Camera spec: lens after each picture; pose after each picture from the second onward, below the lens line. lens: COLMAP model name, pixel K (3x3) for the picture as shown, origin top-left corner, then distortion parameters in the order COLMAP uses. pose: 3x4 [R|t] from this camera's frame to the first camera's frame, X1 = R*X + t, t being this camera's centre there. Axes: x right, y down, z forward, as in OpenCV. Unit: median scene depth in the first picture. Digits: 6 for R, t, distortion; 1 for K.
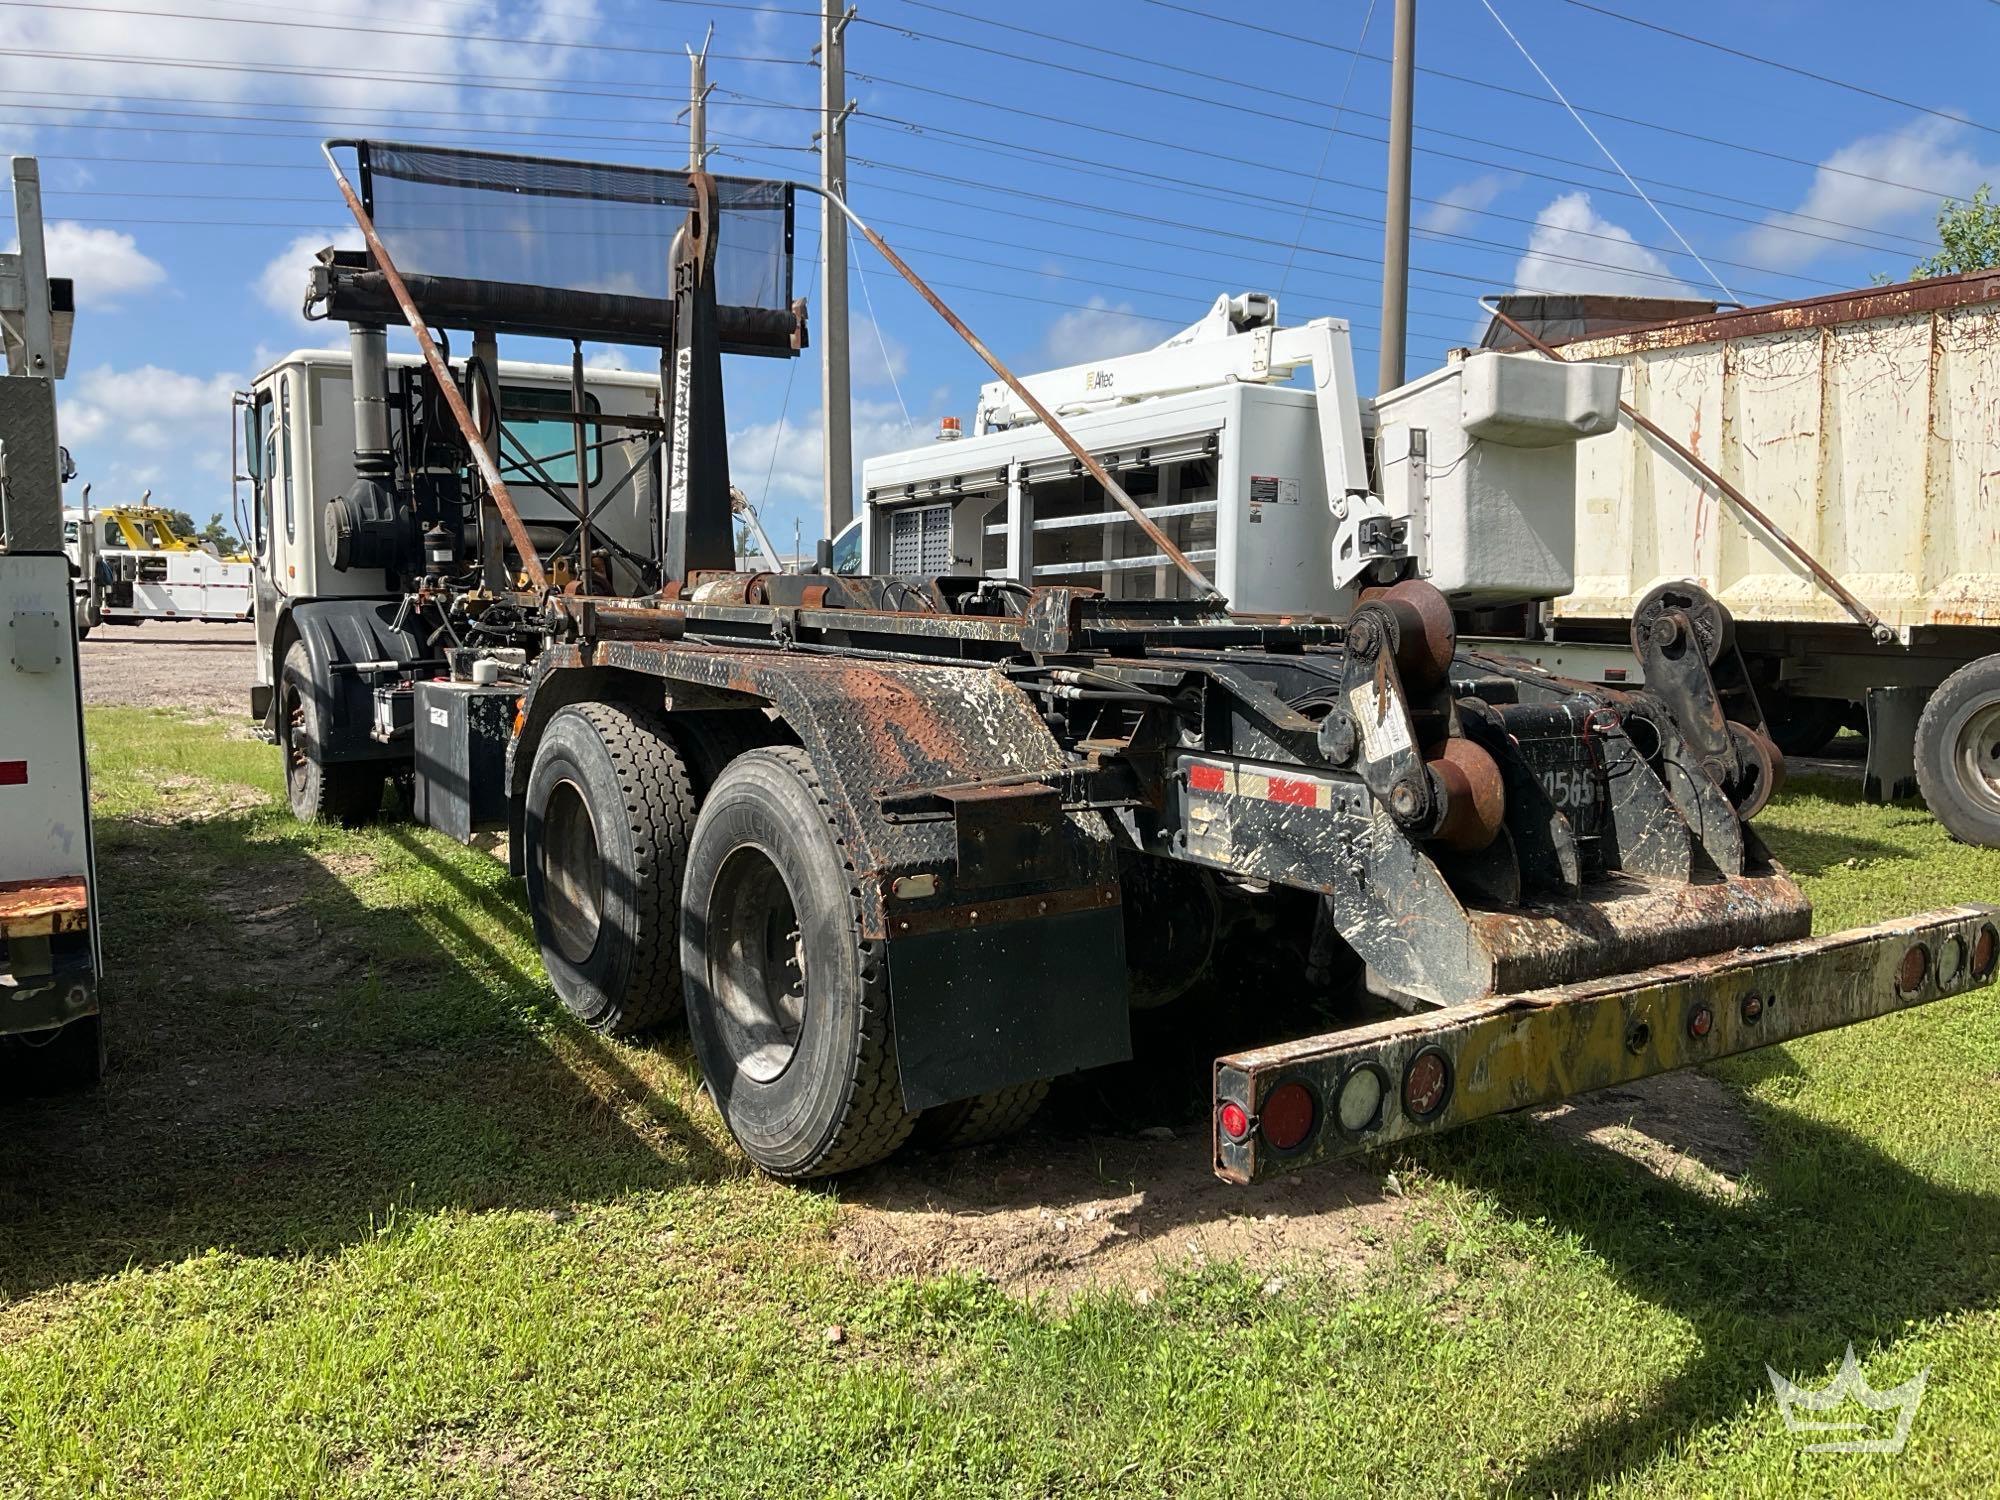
lens RADIAL K [[1655.5, 0, 1000.0], [0, 1655.5, 750.0], [0, 0, 1]] dist [0.117459, -0.247722]
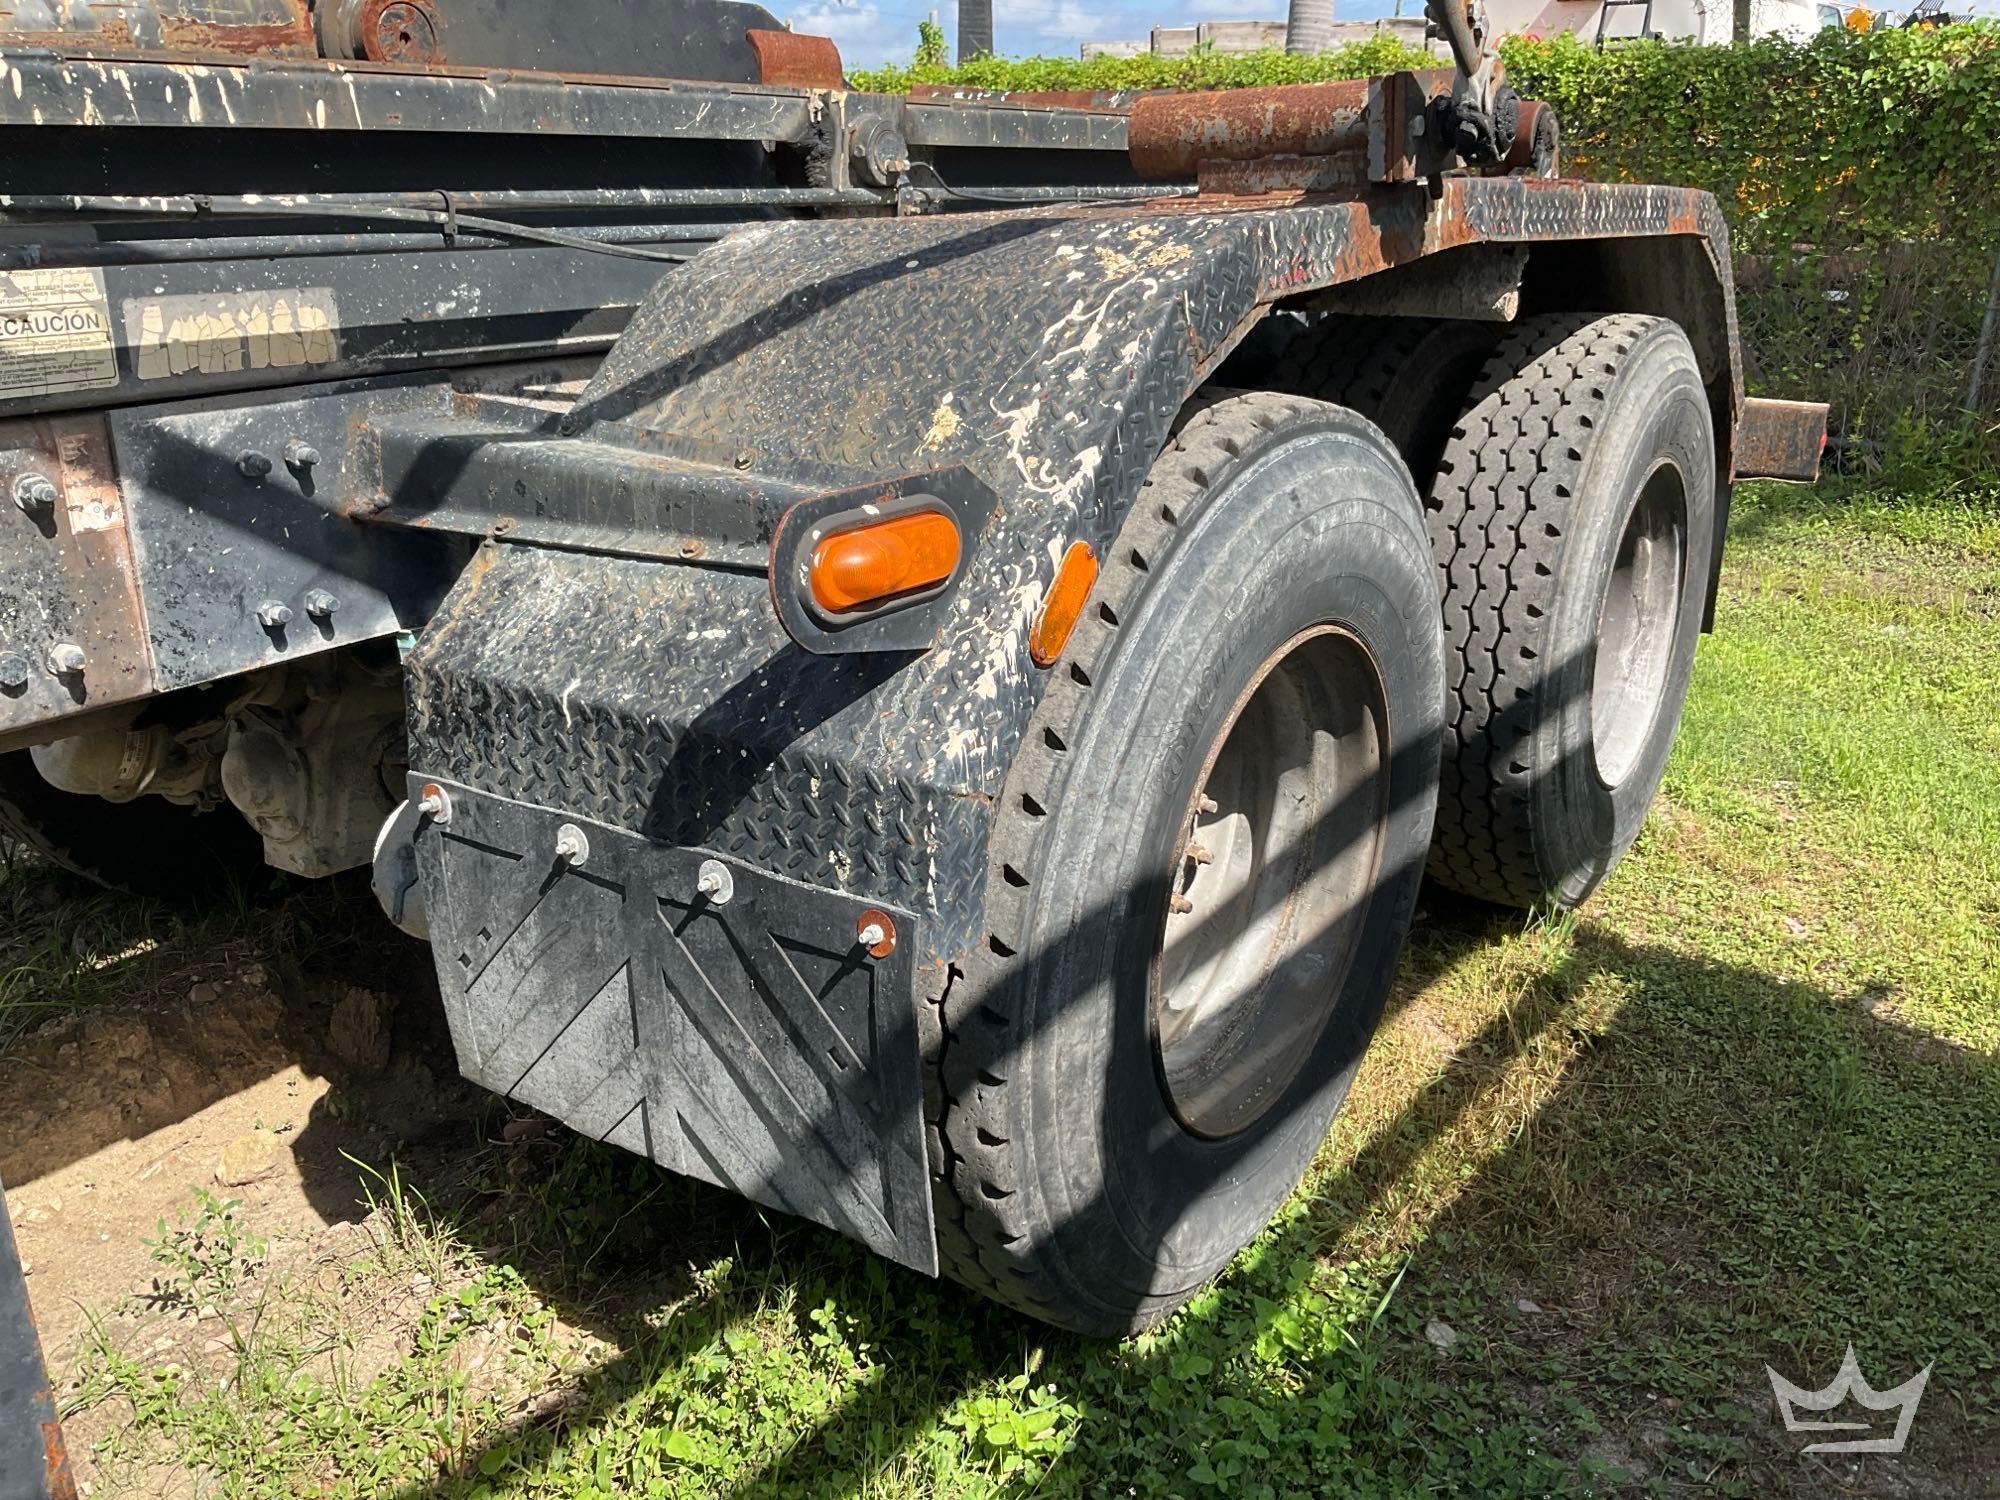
lens RADIAL K [[1630.6, 0, 1000.0], [0, 1630.6, 750.0], [0, 0, 1]] dist [-0.003511, -0.008628]
pose [[-0.376650, -0.331145, 0.865146, -0.334909], [0.081853, 0.918374, 0.387154, -0.058692], [-0.922732, 0.216636, -0.318801, 0.739435]]
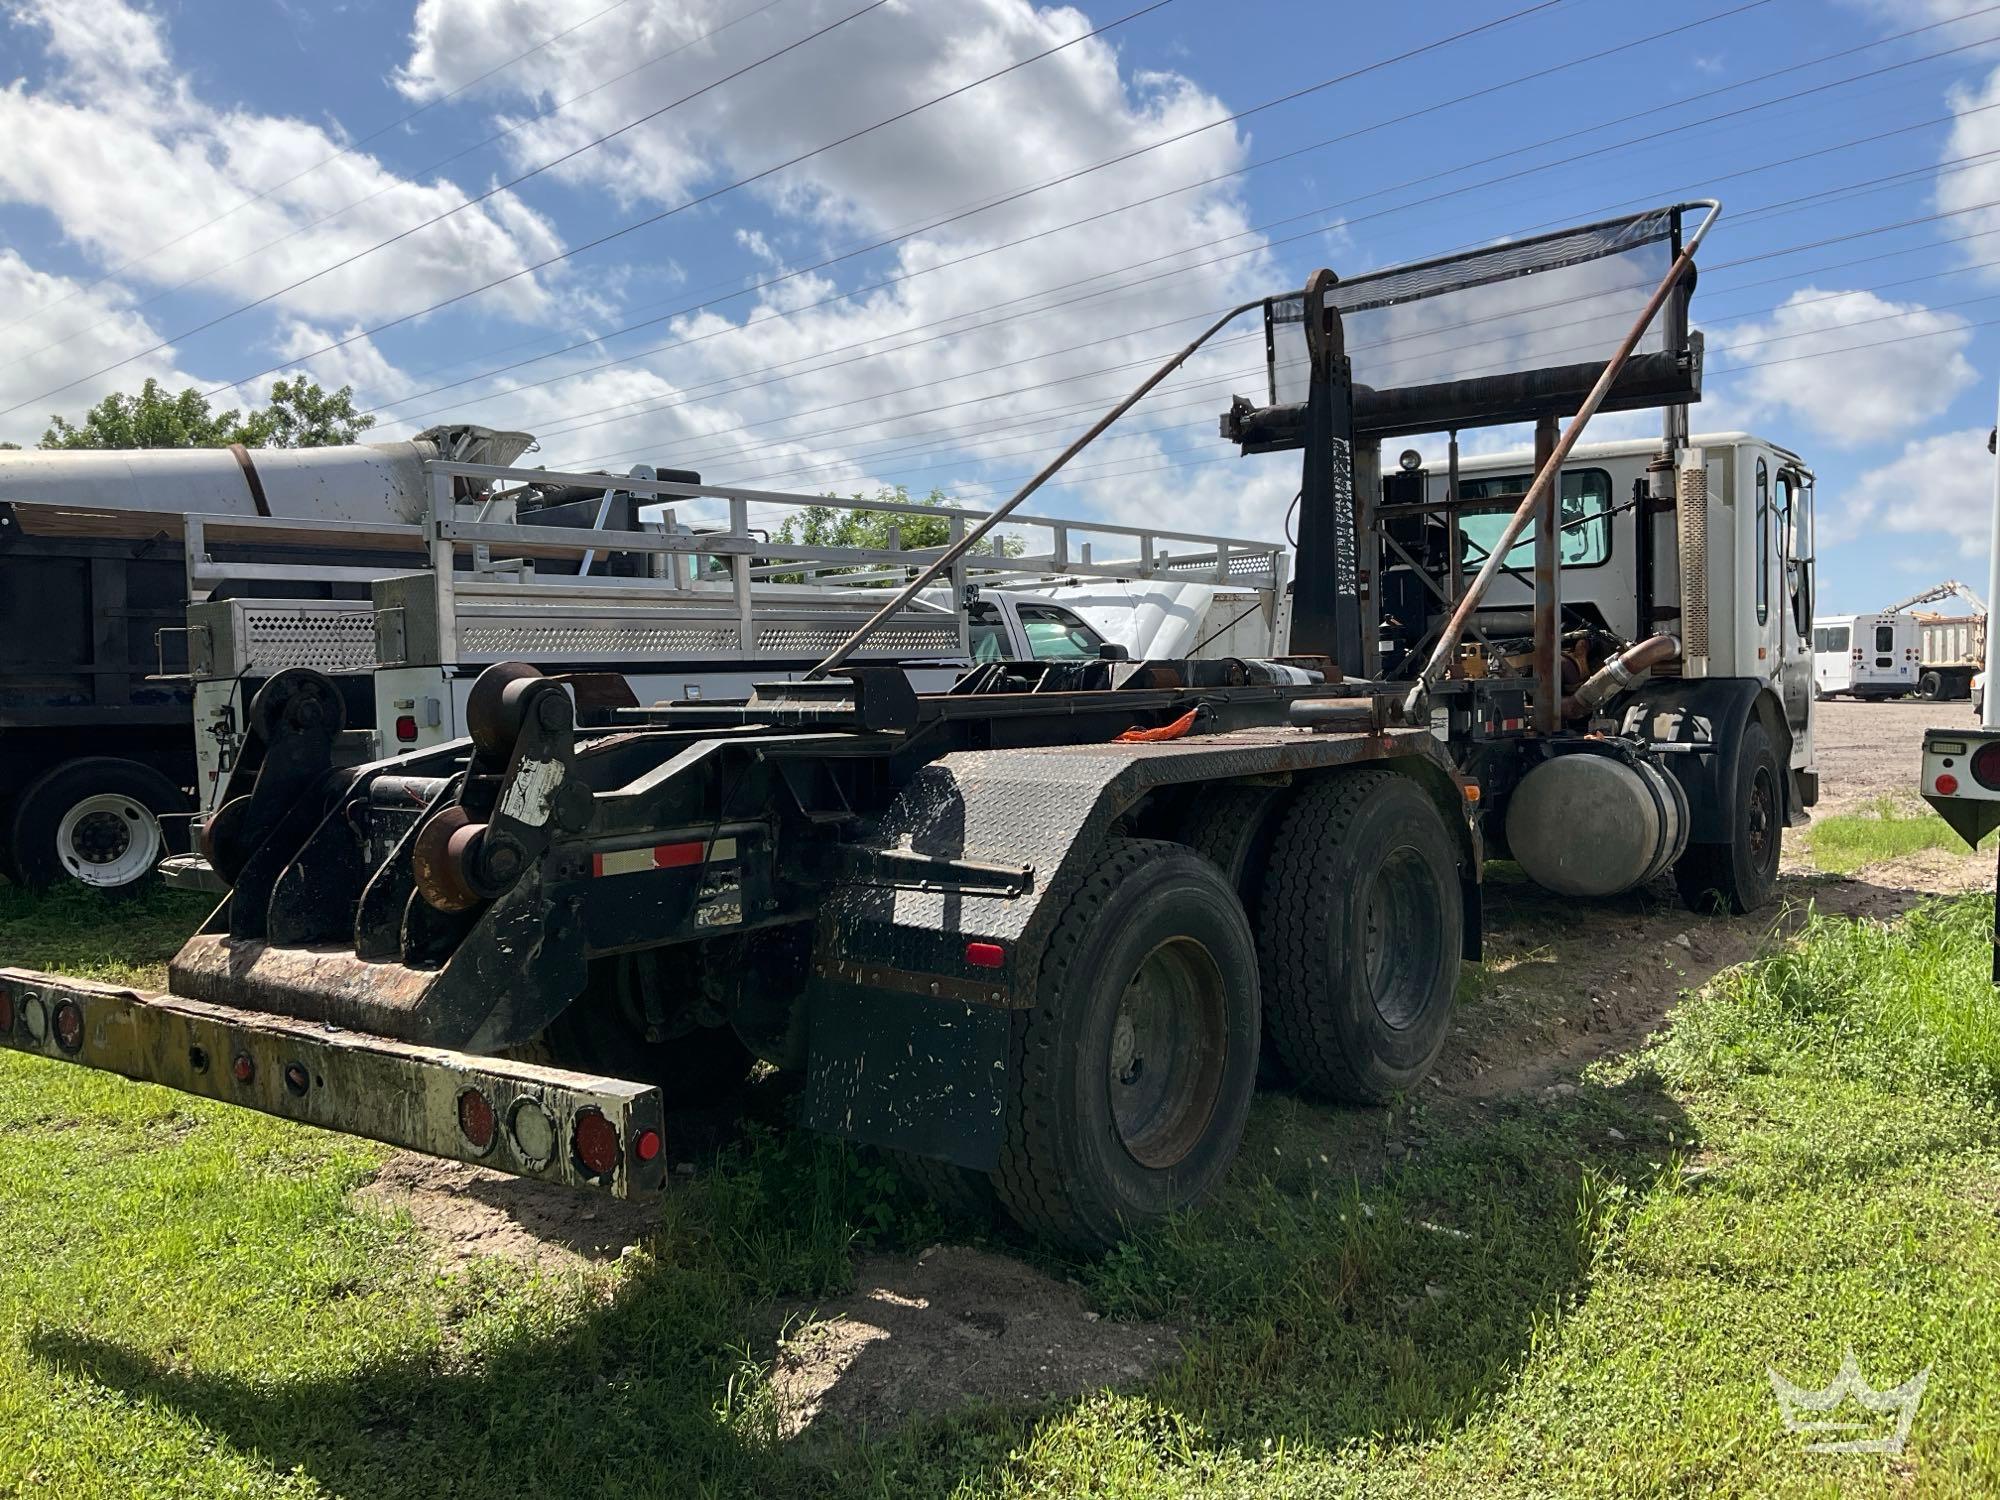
lens RADIAL K [[1653.7, 0, 995.7], [0, 1653.7, 756.3], [0, 0, 1]] dist [0.106671, -0.204111]
pose [[0.337532, 0.031255, -0.940795, 0.628884], [-0.077629, 0.996968, 0.005270, -0.032620], [0.938108, 0.071254, 0.338935, 0.423505]]
